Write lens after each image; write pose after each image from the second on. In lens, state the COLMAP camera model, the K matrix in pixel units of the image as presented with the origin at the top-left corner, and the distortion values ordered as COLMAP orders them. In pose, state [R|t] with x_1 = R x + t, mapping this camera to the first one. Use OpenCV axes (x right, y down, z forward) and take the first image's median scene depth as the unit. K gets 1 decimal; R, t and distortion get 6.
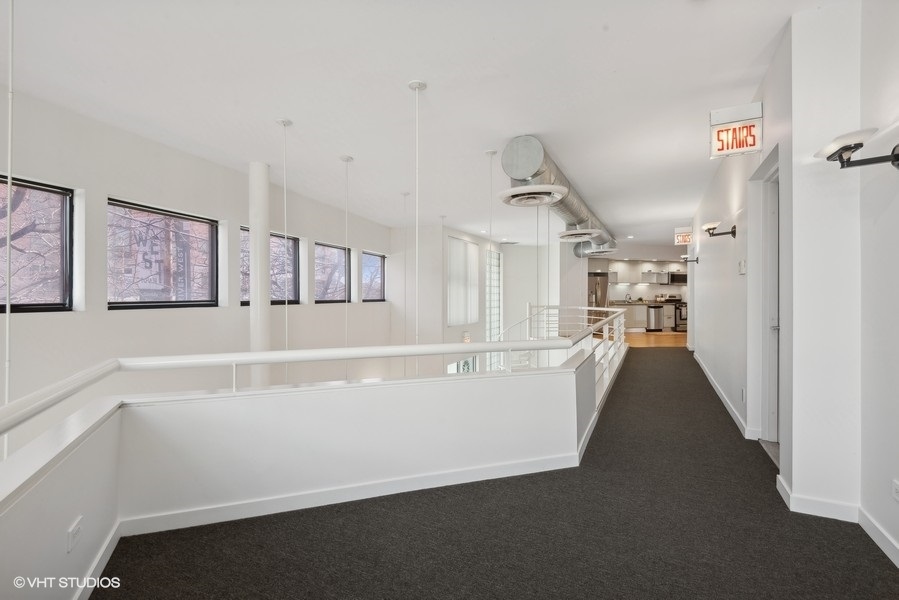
lens RADIAL K [[407.1, 0, 445.8], [0, 407.1, 298.4], [0, 0, 1]] dist [0.015568, -0.000530]
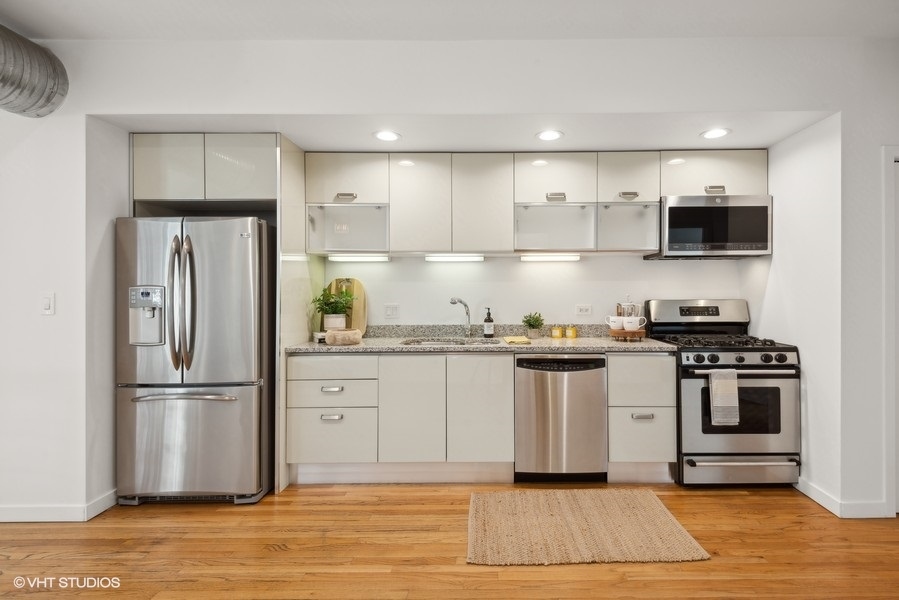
lens RADIAL K [[433.6, 0, 496.3], [0, 433.6, 291.9], [0, 0, 1]] dist [0.015590, -0.001209]
pose [[0.963891, -0.002518, -0.266285, 0.599023], [0.002404, 0.999997, -0.000755, -0.017083], [0.266286, 0.000088, 0.963894, 0.865473]]
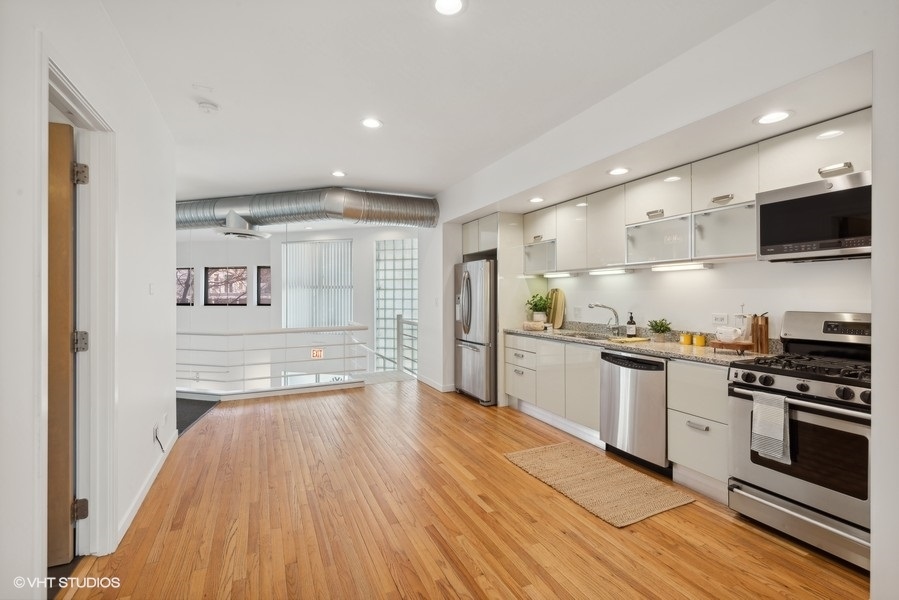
lens RADIAL K [[407.1, 0, 445.8], [0, 407.1, 298.4], [0, 0, 1]] dist [0.015568, -0.000530]
pose [[0.156345, 0.009248, -0.987659, 0.815334], [-0.002692, 0.999956, 0.008938, -0.020334], [0.987699, 0.001261, 0.156363, 0.946550]]
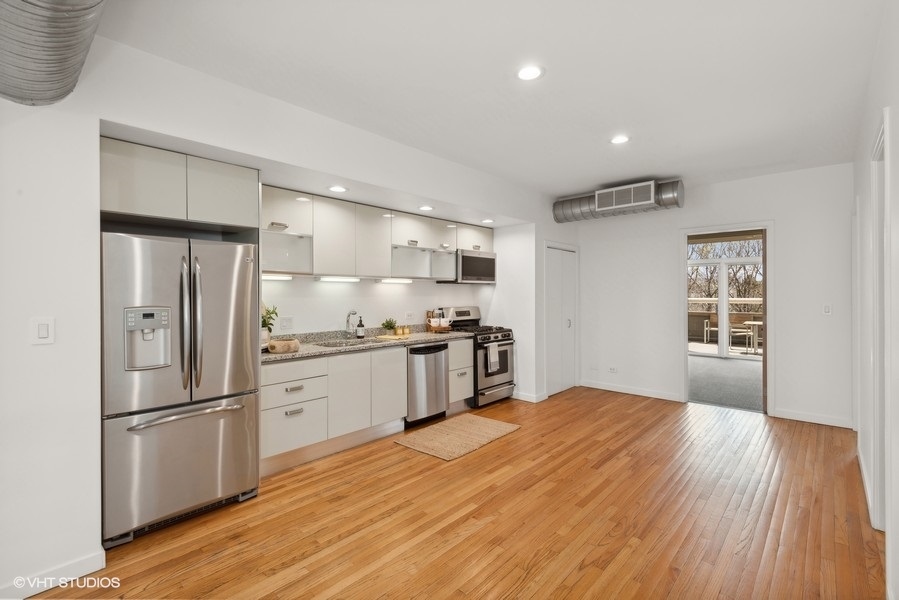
lens RADIAL K [[407.1, 0, 445.8], [0, 407.1, 298.4], [0, 0, 1]] dist [0.015568, -0.000530]
pose [[0.851068, -0.008314, 0.524989, 0.387929], [0.005169, 0.999959, 0.007455, -0.025603], [-0.525030, -0.003631, 0.851076, 0.786616]]
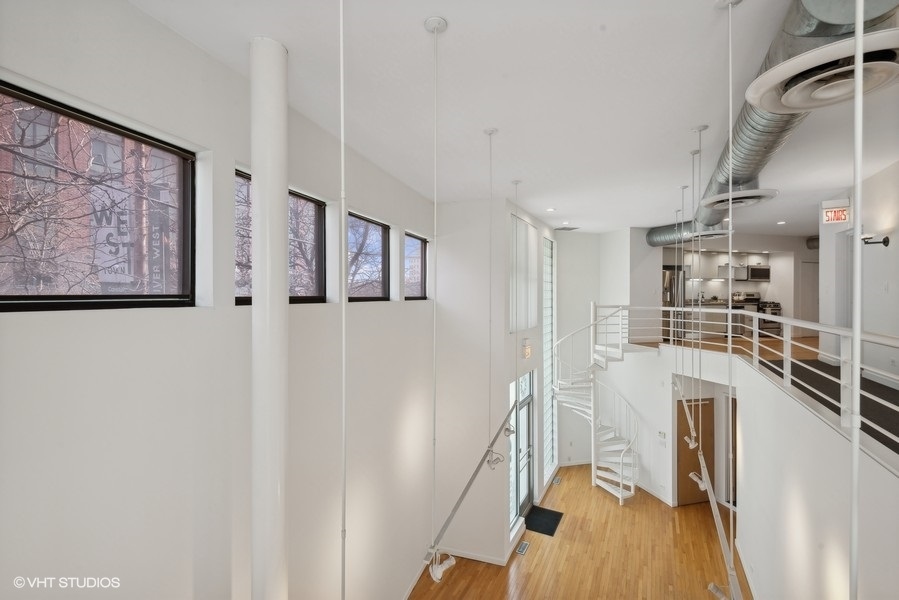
lens RADIAL K [[416.3, 0, 449.5], [0, 416.3, 300.0], [0, 0, 1]] dist [0.001072, -0.000098]
pose [[0.999982, 0.002293, 0.005553, -0.084300], [-0.002324, 0.999982, 0.005610, 0.002973], [-0.005540, -0.005623, 0.999969, 0.169742]]
